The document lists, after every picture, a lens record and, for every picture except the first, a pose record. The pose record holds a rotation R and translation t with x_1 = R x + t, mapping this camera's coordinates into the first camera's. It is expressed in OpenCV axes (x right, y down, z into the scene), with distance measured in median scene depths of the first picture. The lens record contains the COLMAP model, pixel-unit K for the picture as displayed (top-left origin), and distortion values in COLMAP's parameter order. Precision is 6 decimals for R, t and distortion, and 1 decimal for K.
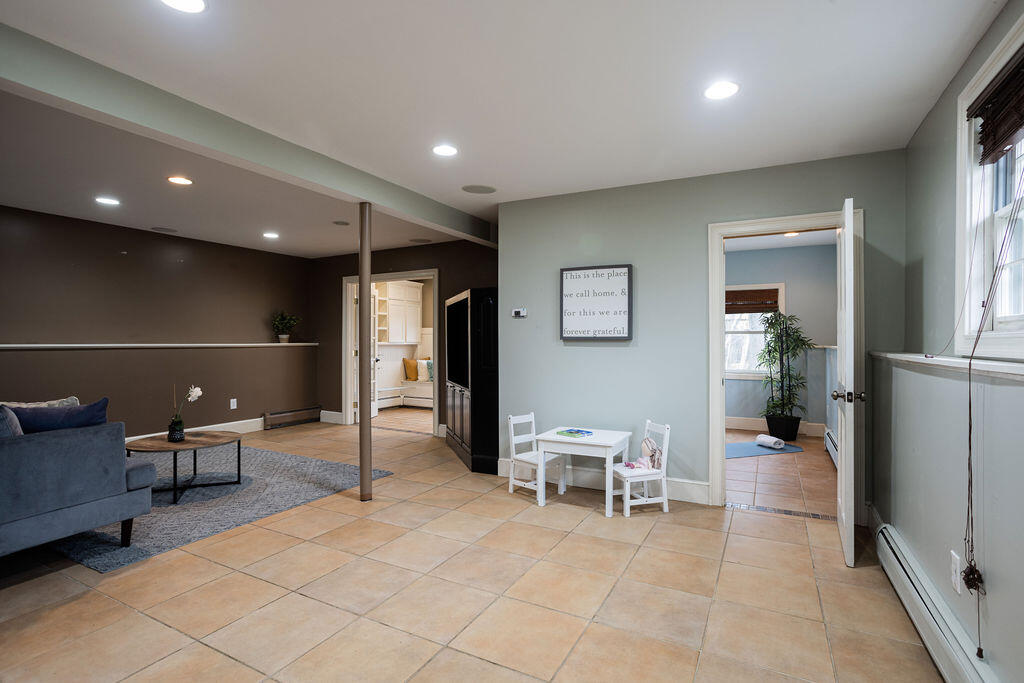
lens RADIAL K [[495.1, 0, 512.2], [0, 495.1, 339.1], [0, 0, 1]] dist [0.000780, 0.000902]
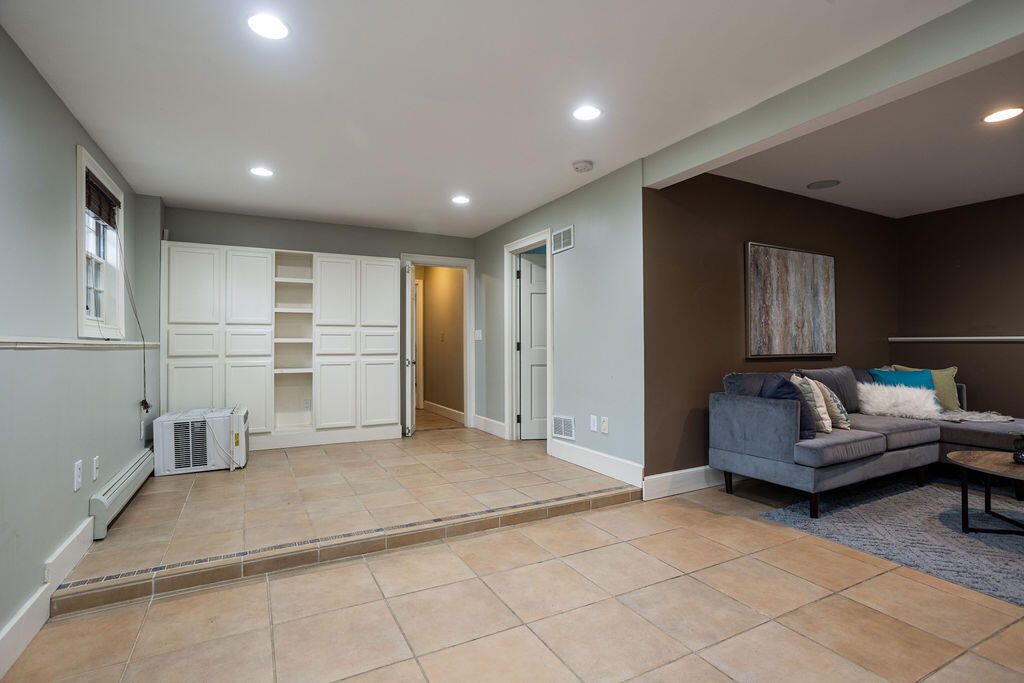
lens RADIAL K [[495.1, 0, 514.1], [0, 495.1, 346.7], [0, 0, 1]] dist [0.000780, 0.000902]
pose [[-0.555718, 0.001303, -0.831370, 0.522693], [0.000715, 0.999999, 0.001089, 0.044947], [0.831371, 0.000011, -0.555718, 1.138511]]
